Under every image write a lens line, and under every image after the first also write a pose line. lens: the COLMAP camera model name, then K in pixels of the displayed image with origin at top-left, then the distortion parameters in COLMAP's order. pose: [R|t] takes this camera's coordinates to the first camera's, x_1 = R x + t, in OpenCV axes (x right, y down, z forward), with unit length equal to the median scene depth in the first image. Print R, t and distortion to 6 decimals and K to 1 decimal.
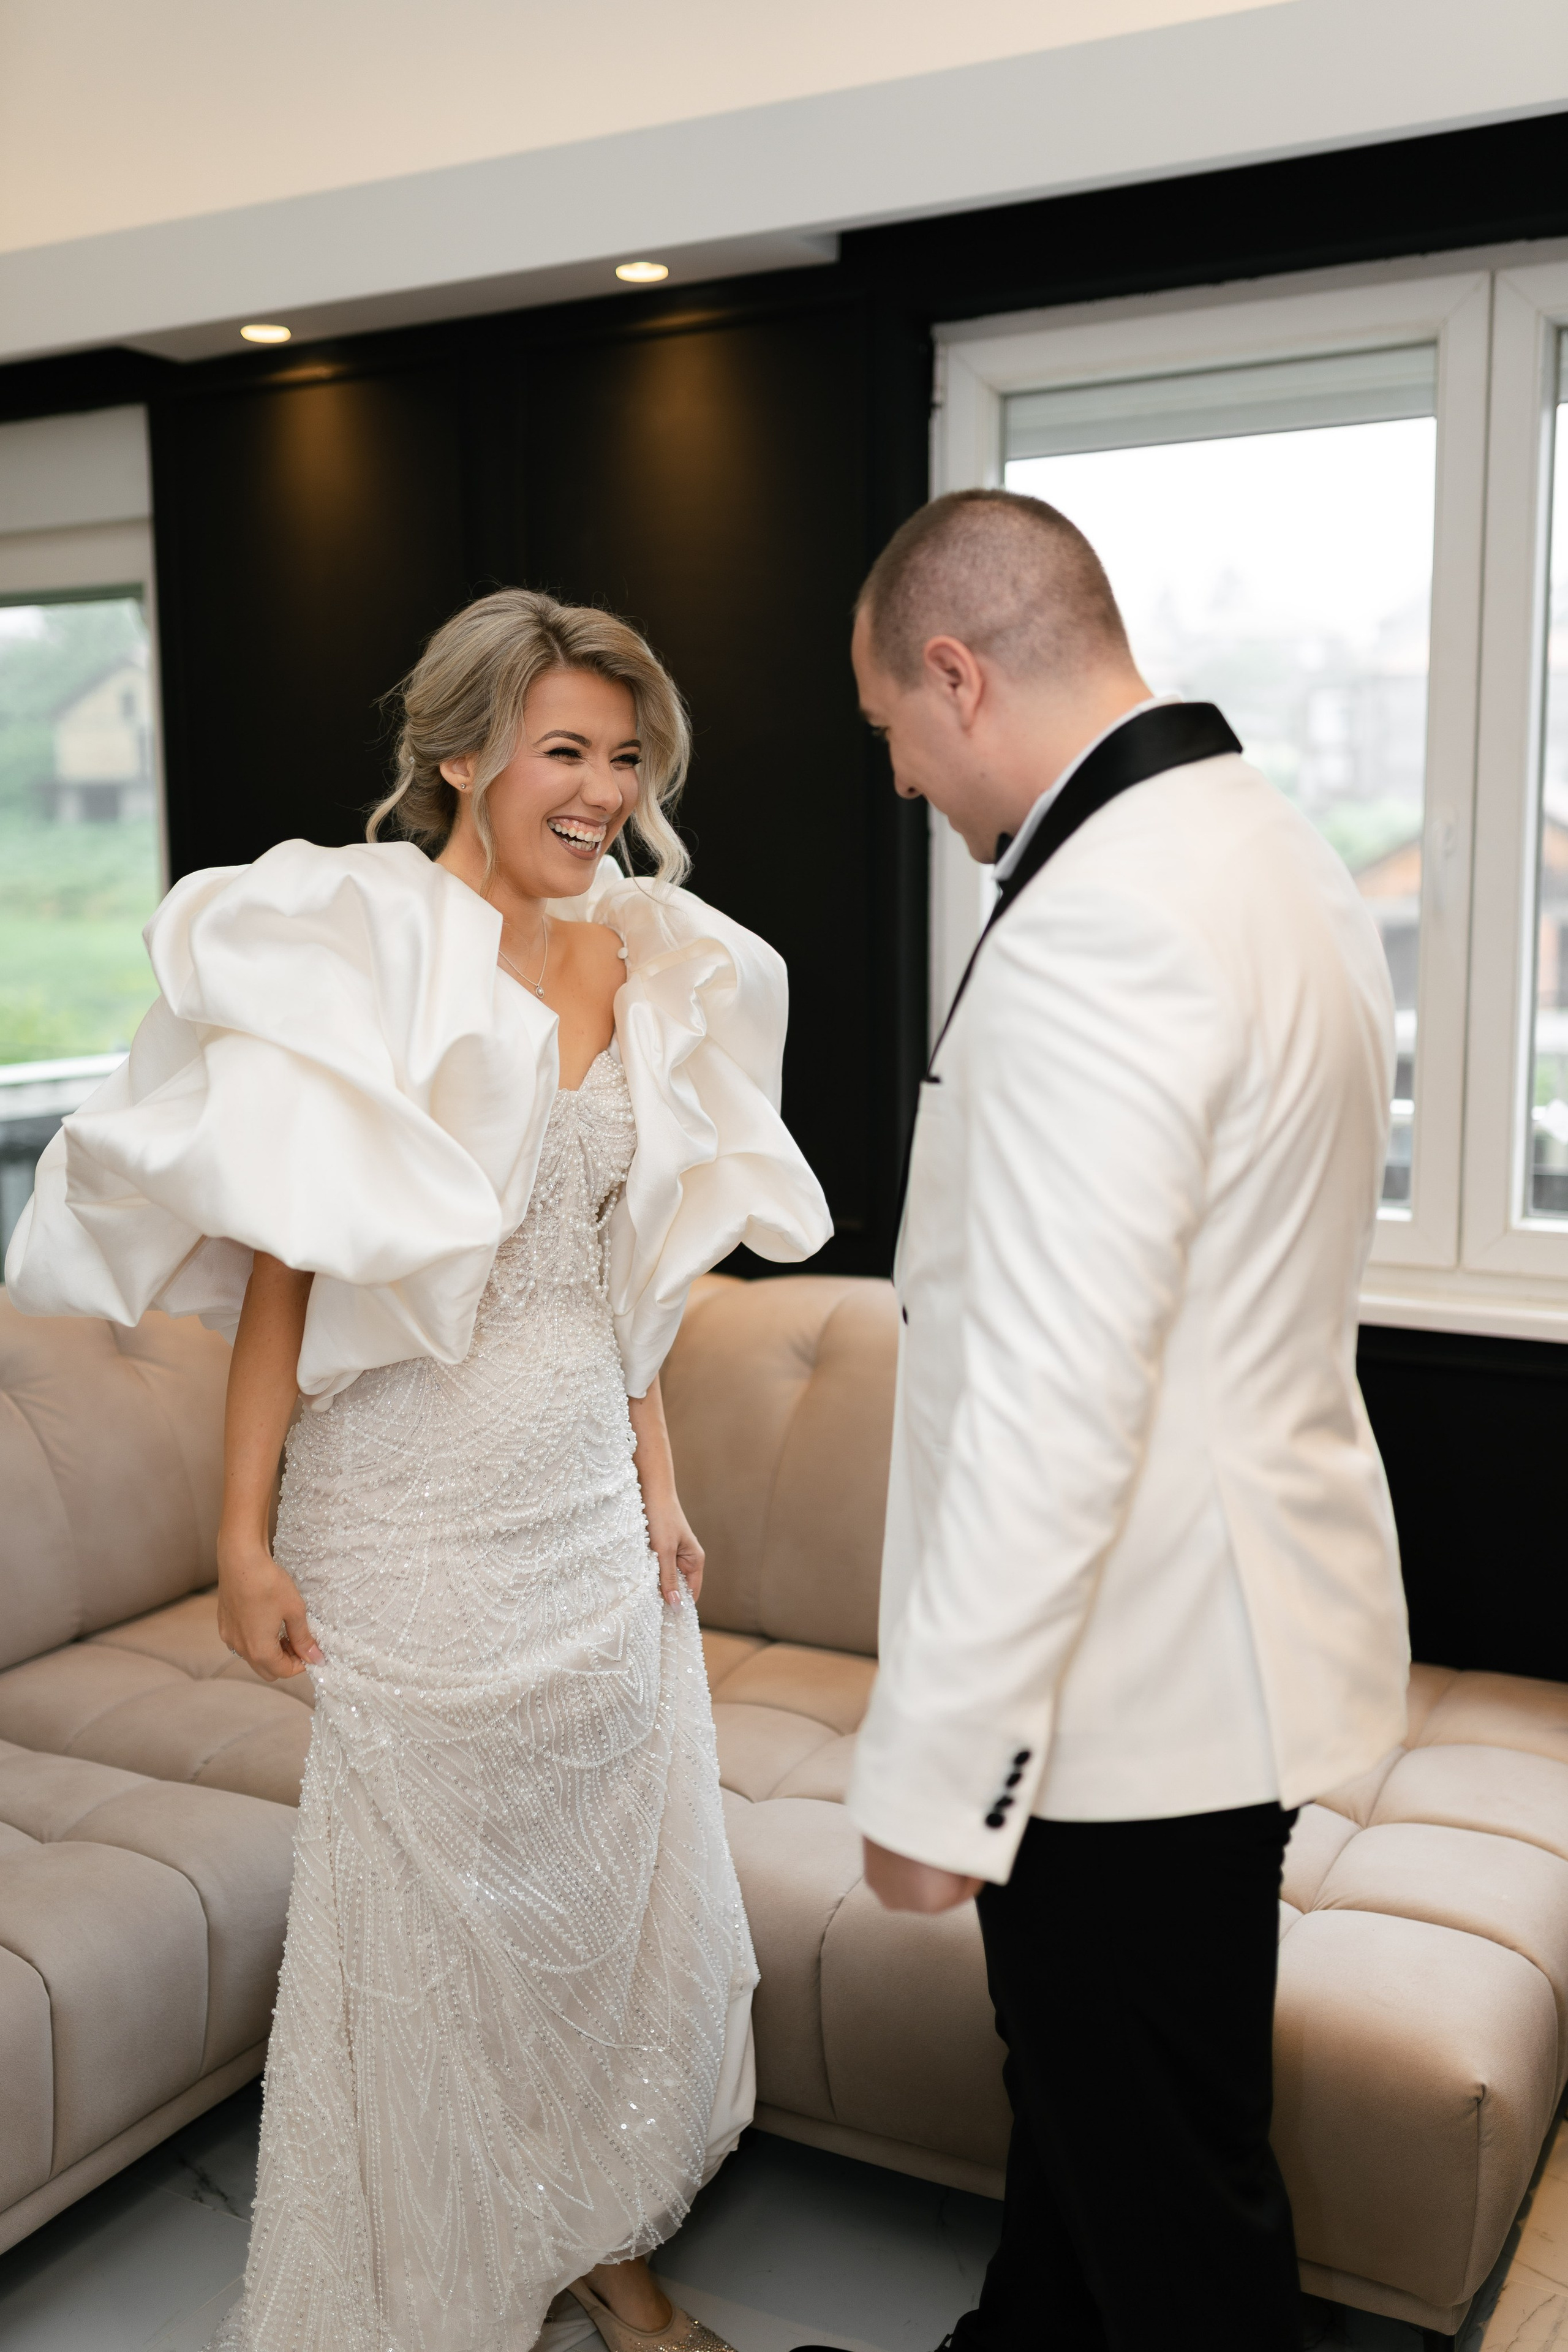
lens RADIAL K [[2358.1, 0, 811.4], [0, 2358.1, 1169.7], [0, 0, 1]] dist [0.007894, 0.000000]
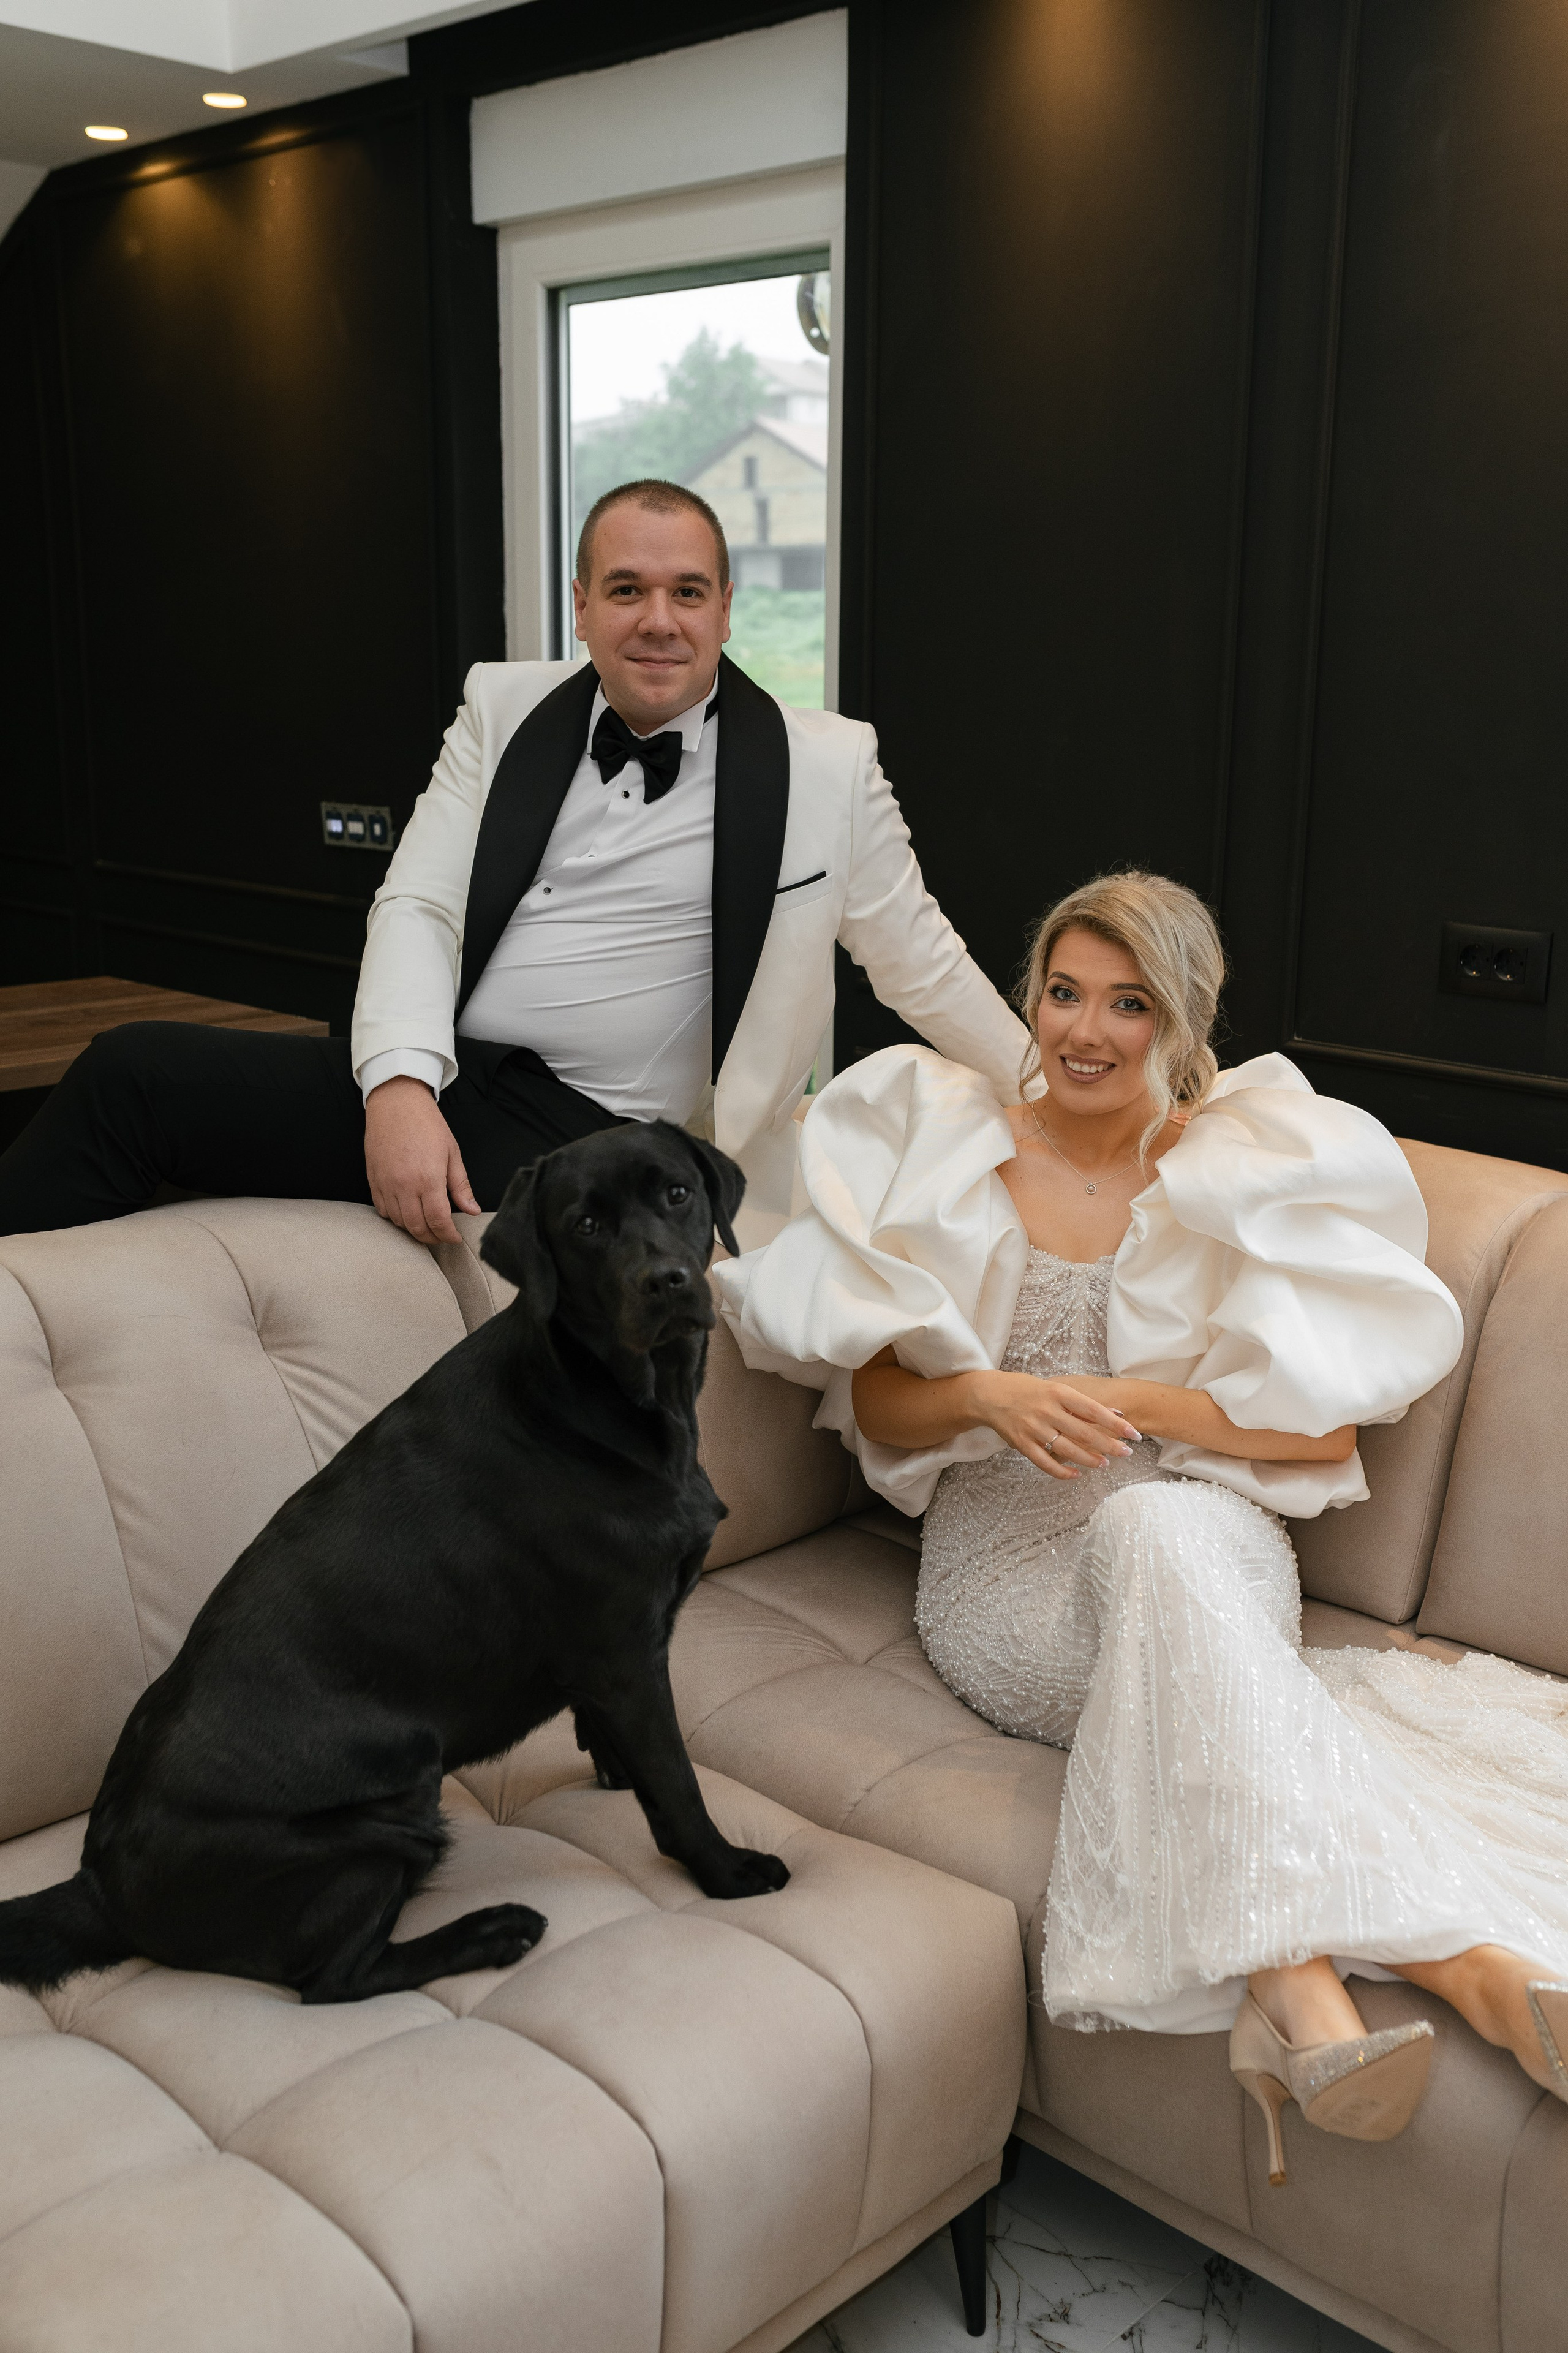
lens RADIAL K [[2358.9, 0, 758.1], [0, 2358.9, 1189.1], [0, 0, 1]] dist [0.007894, 0.000000]
pose [[0.962592, 0.078277, -0.259402, -0.092264], [-0.051826, 0.992876, 0.107289, -0.016989], [0.265952, -0.089832, 0.959791, 0.242253]]
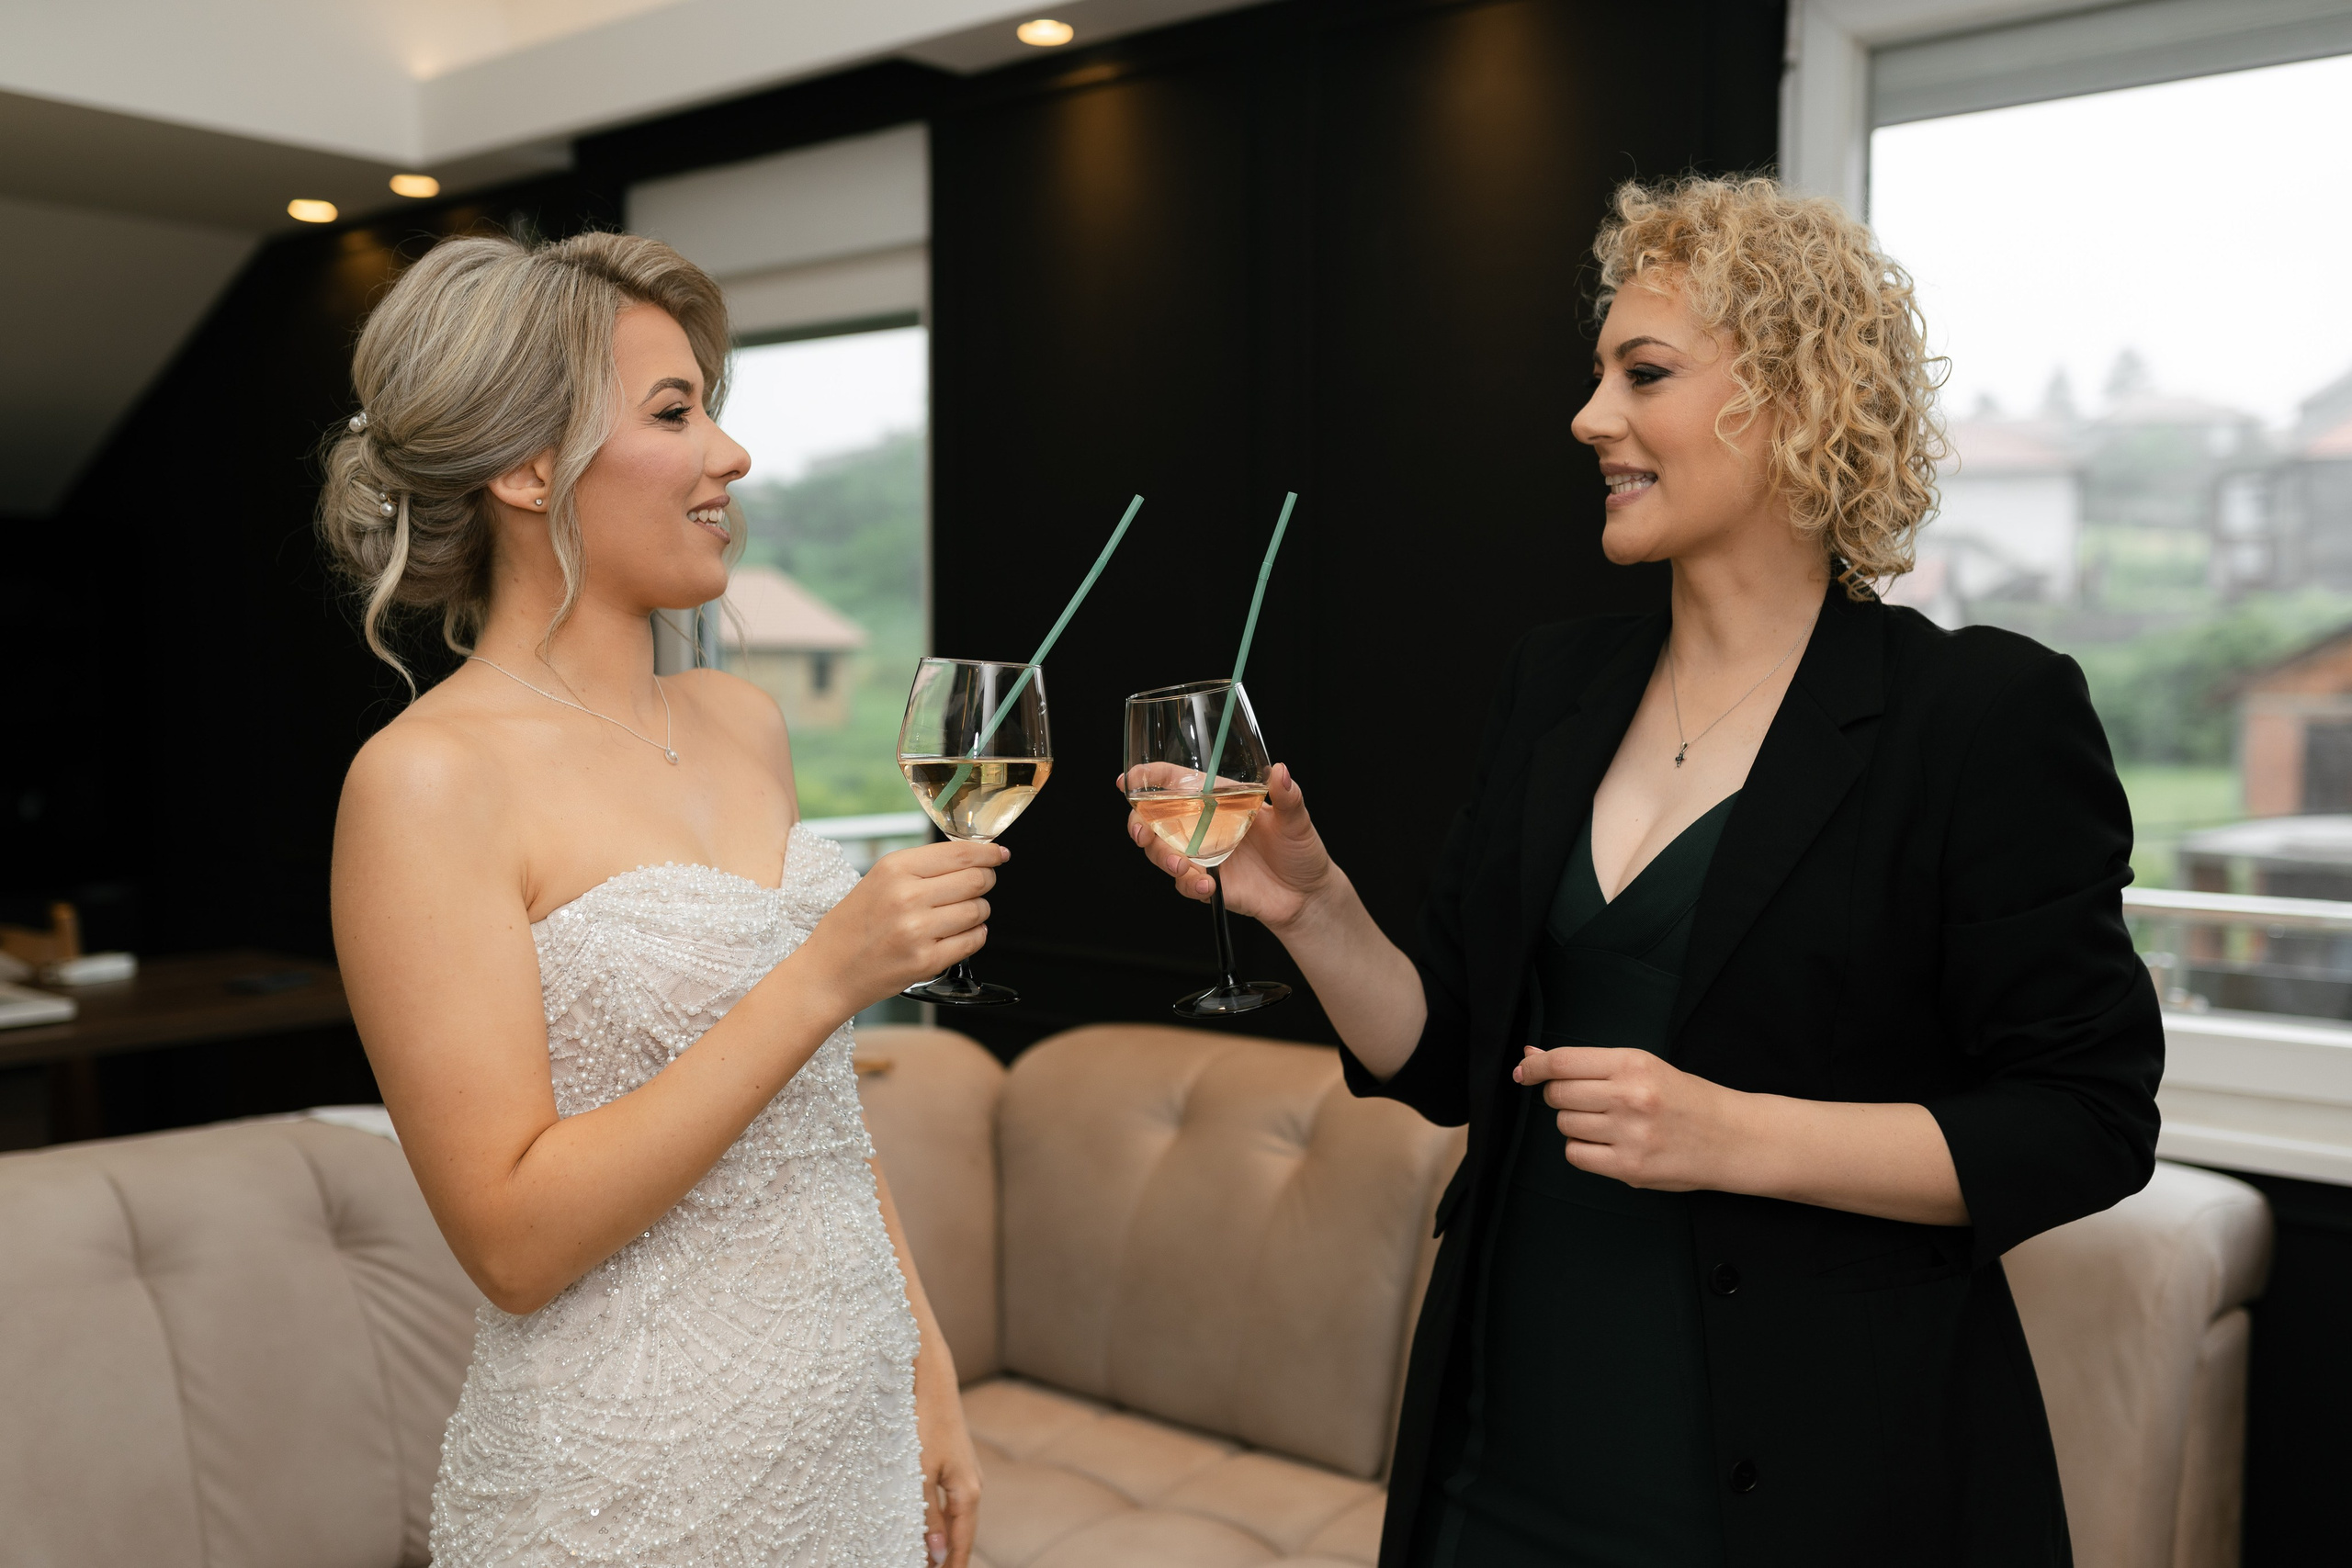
lens RADIAL K [[2357.9, 0, 1172.7], [0, 2357.9, 776.8], [0, 0, 1]] dist [0.007894, 0.000000]
pose [[0.978069, 0.021557, -0.207162, 0.018312], [-0.037548, 0.996583, -0.073568, 0.003787], [0.204869, 0.079733, 0.975536, 0.149402]]
